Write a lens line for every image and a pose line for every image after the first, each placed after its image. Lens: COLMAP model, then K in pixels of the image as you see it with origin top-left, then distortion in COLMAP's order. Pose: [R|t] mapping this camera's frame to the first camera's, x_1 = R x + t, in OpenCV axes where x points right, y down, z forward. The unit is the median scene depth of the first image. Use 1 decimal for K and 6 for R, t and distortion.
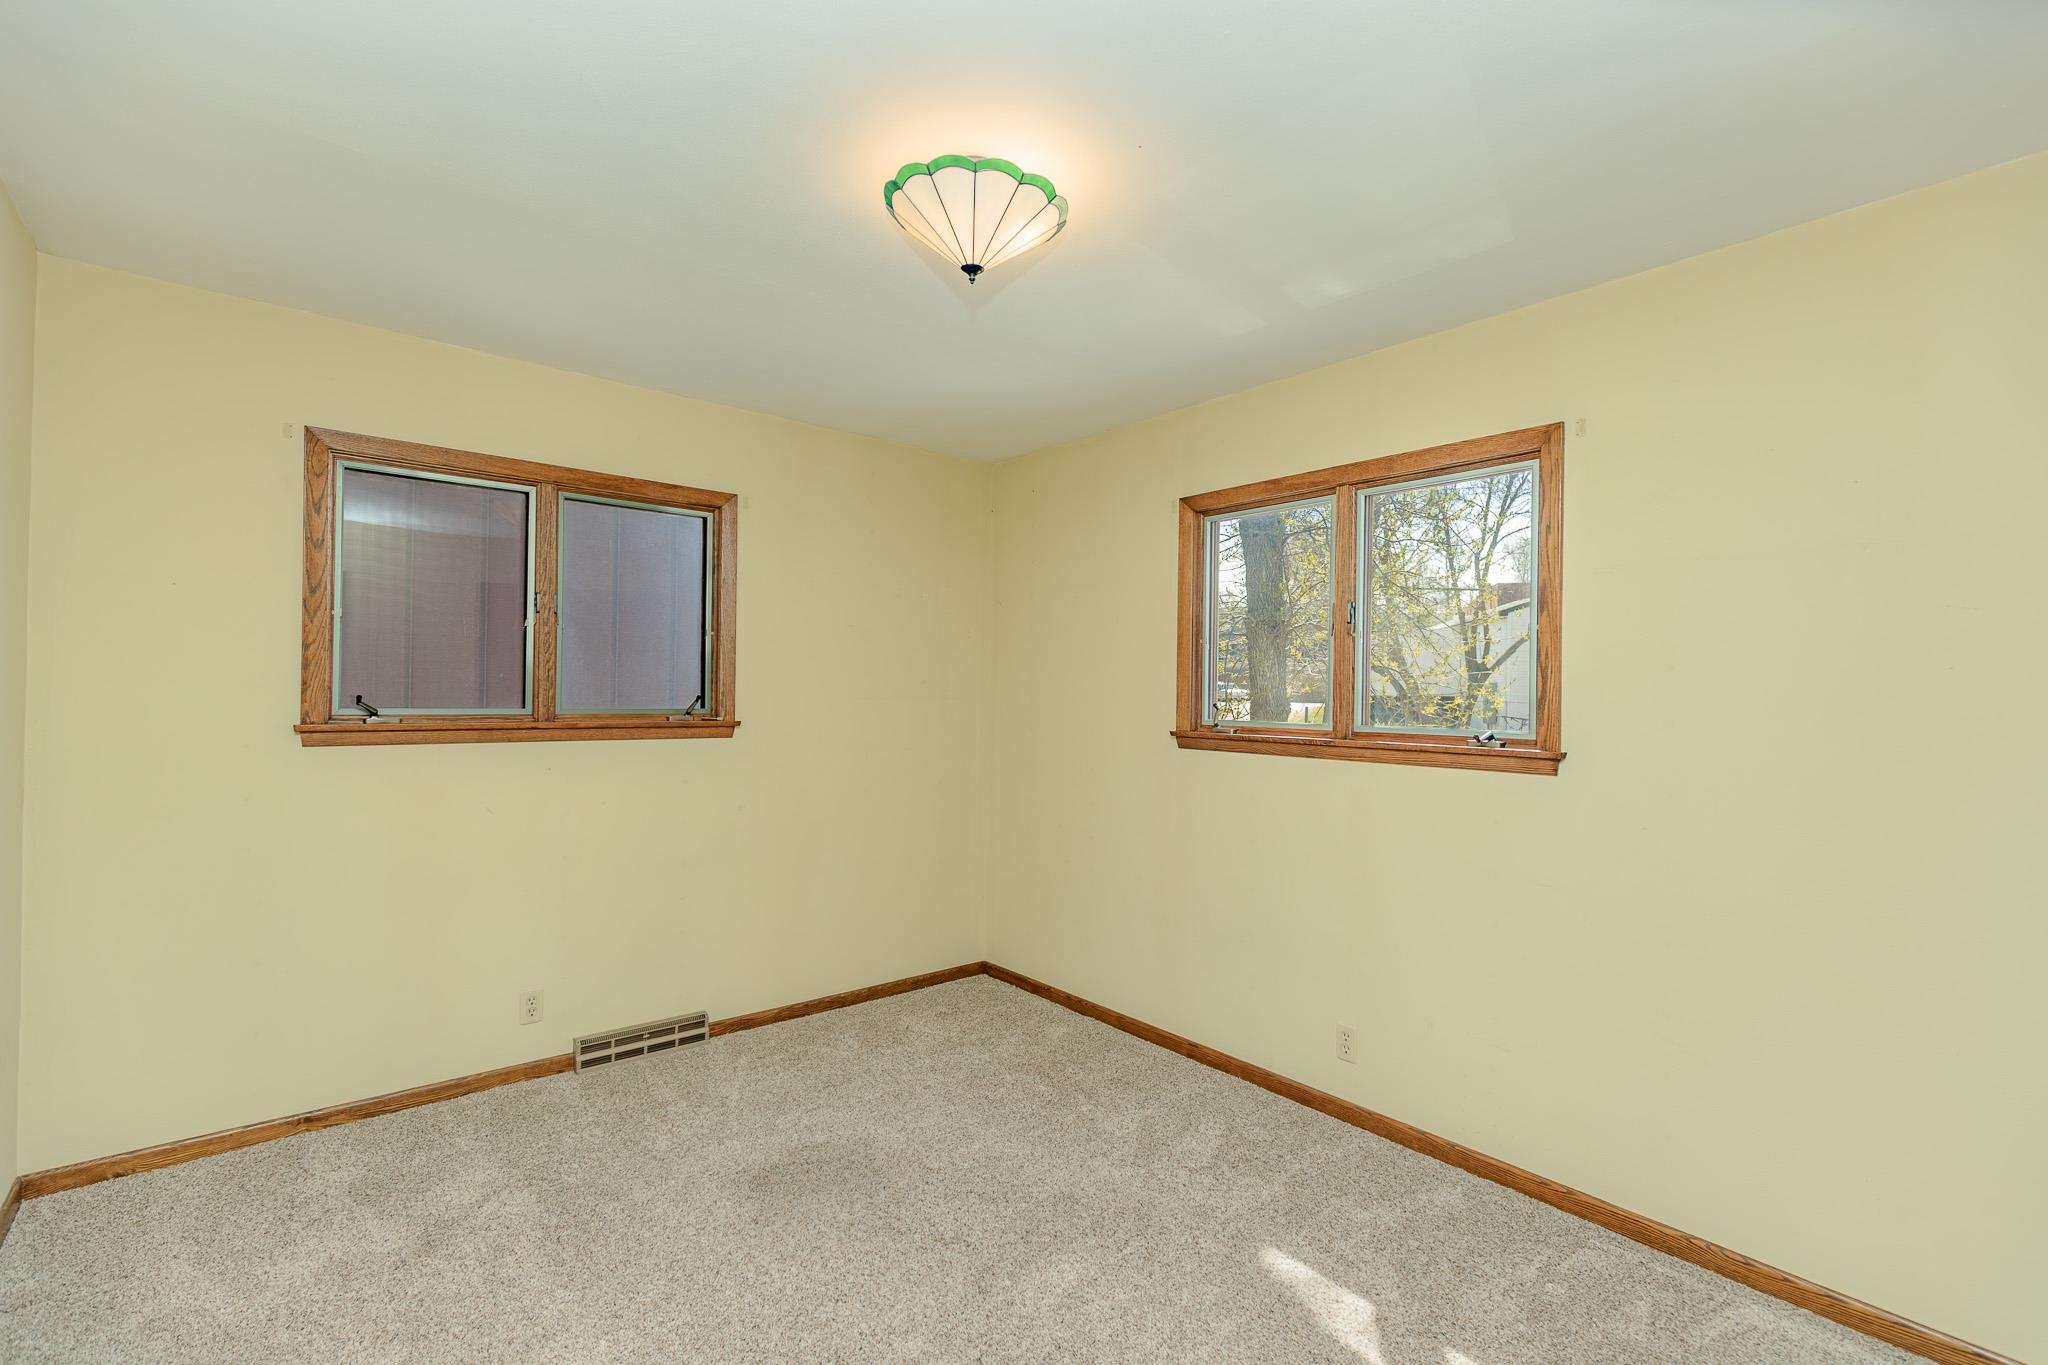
lens RADIAL K [[911.8, 0, 1030.2], [0, 911.8, 681.9], [0, 0, 1]] dist [0.000771, 0.000178]
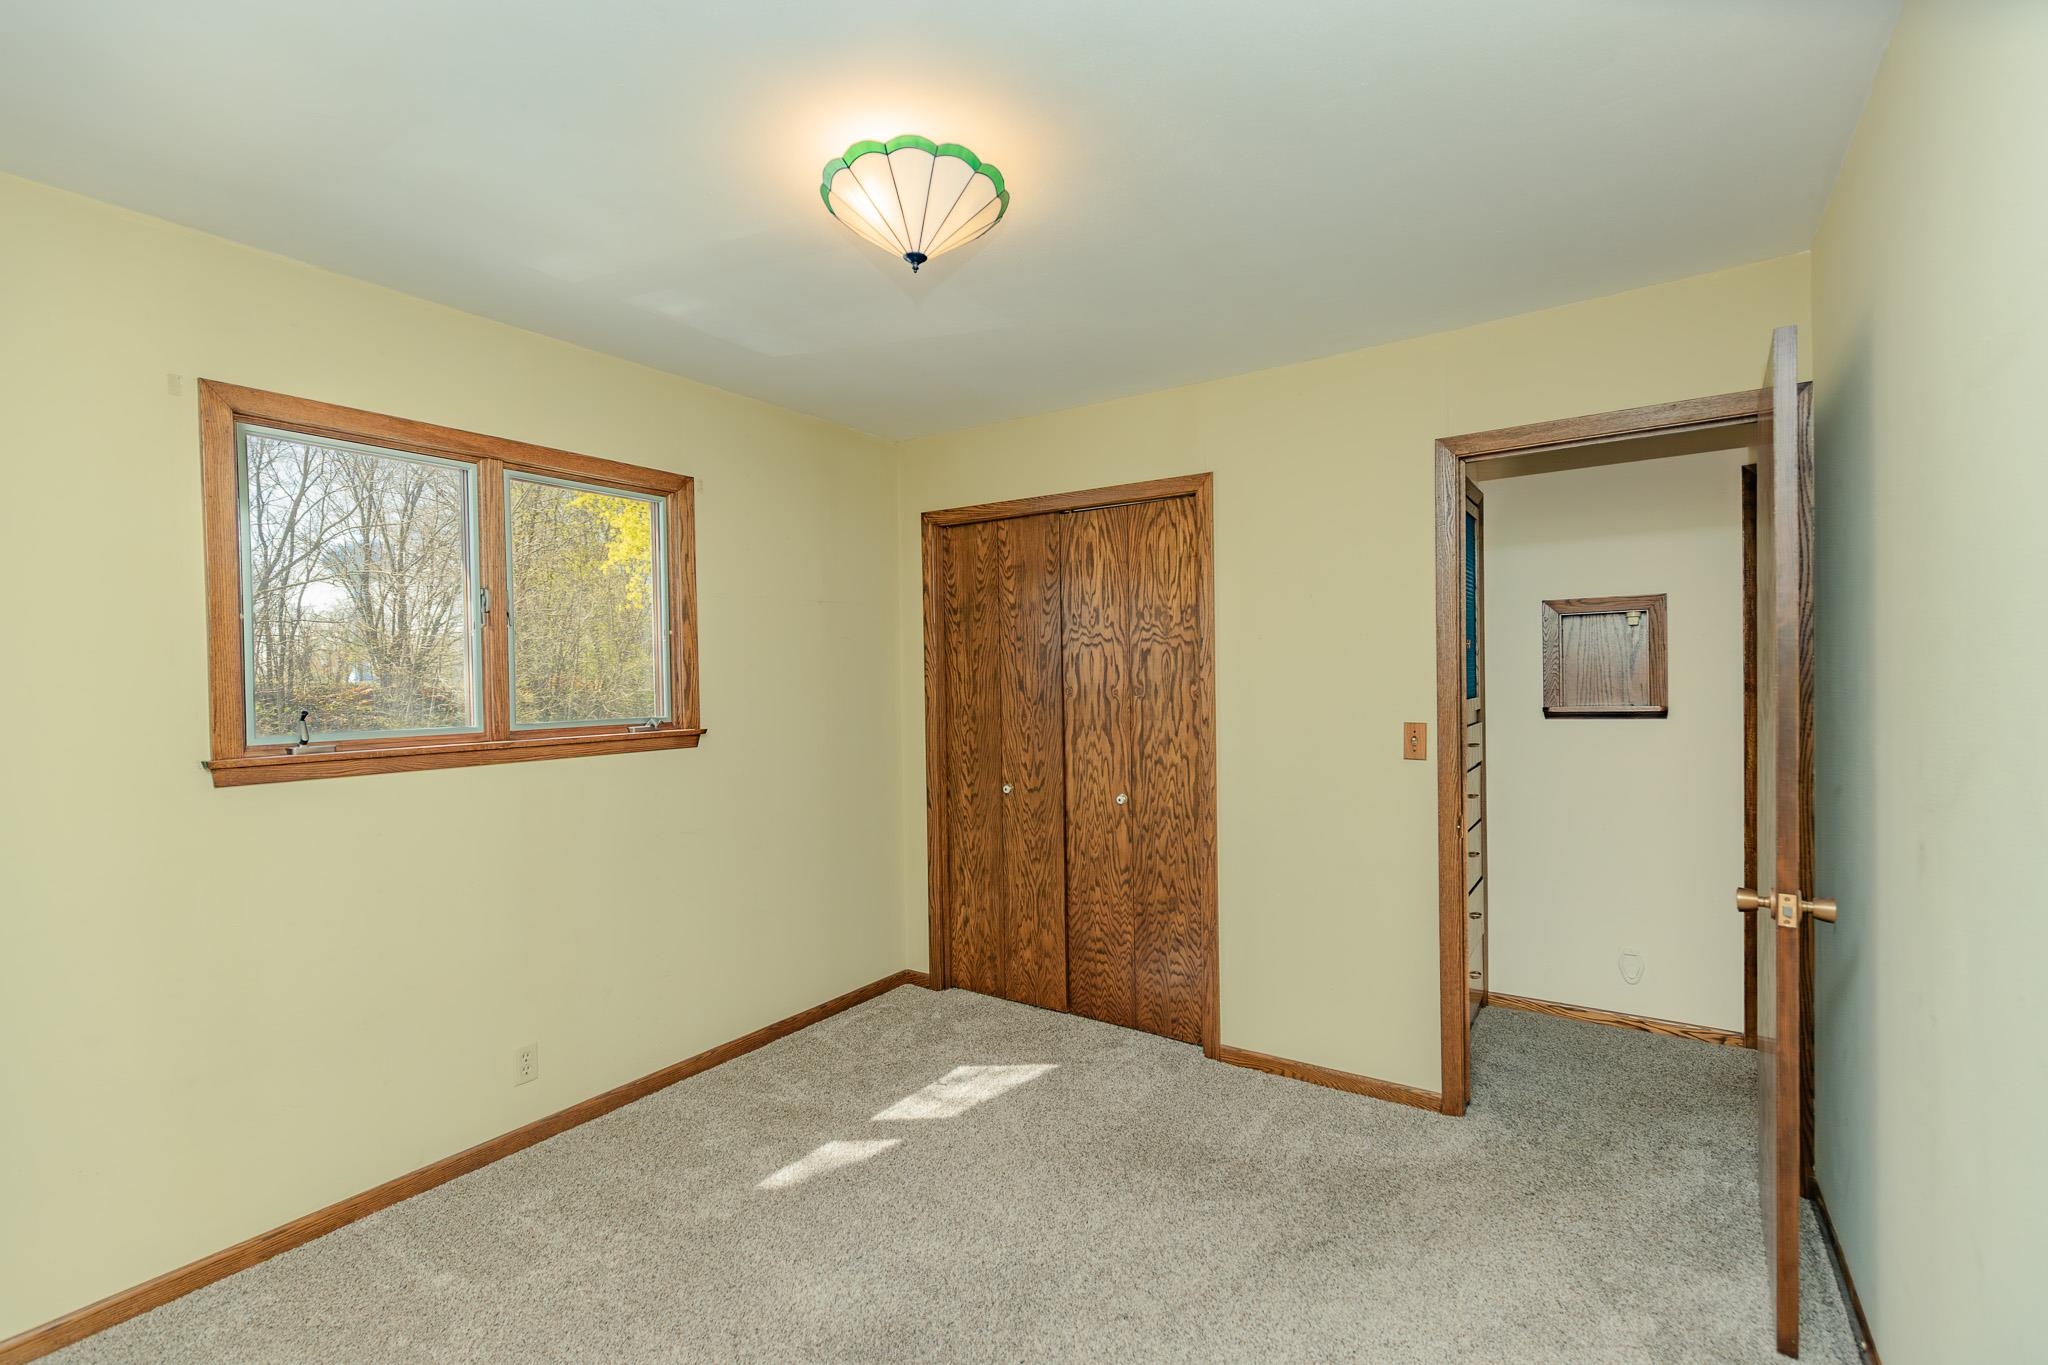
lens RADIAL K [[911.8, 0, 1028.8], [0, 911.8, 683.5], [0, 0, 1]] dist [0.000771, 0.000178]
pose [[-0.280352, -0.017522, 0.959737, -0.716538], [-0.000681, 0.999837, 0.018055, -0.011372], [-0.959897, 0.004409, -0.280318, 0.796914]]
